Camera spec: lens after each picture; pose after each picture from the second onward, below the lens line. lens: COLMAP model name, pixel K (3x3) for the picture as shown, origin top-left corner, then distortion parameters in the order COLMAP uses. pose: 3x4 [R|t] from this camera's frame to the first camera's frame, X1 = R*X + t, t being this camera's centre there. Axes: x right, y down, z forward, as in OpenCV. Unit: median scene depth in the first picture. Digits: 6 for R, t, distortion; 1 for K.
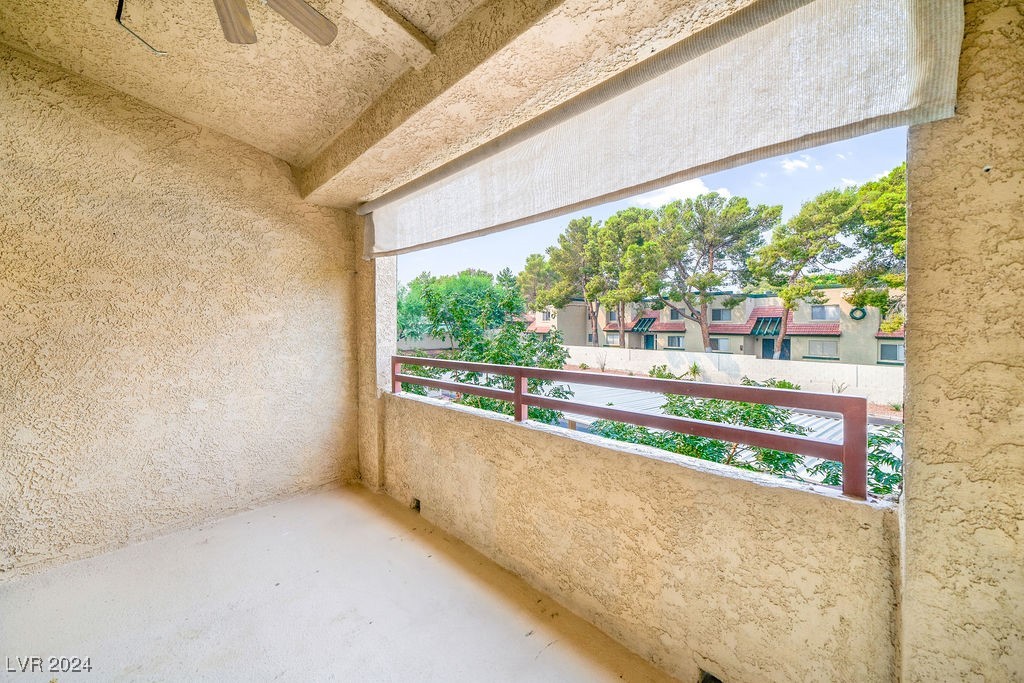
lens RADIAL K [[378.4, 0, 514.2], [0, 378.4, 328.1], [0, 0, 1]] dist [-0.000755, -0.000045]
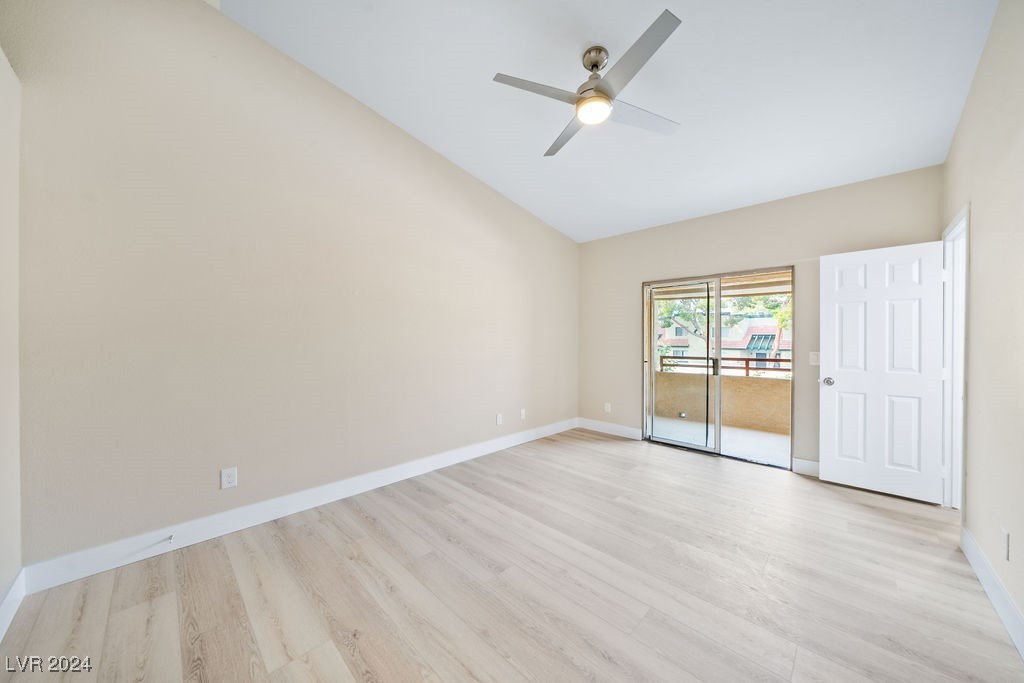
lens RADIAL K [[353.5, 0, 503.5], [0, 353.5, 343.1], [0, 0, 1]] dist [-0.002390, -0.000105]
pose [[0.999910, 0.004172, -0.012758, -1.555298], [-0.004151, 0.999990, 0.001705, -0.003945], [0.012765, -0.001652, 0.999917, -1.482255]]
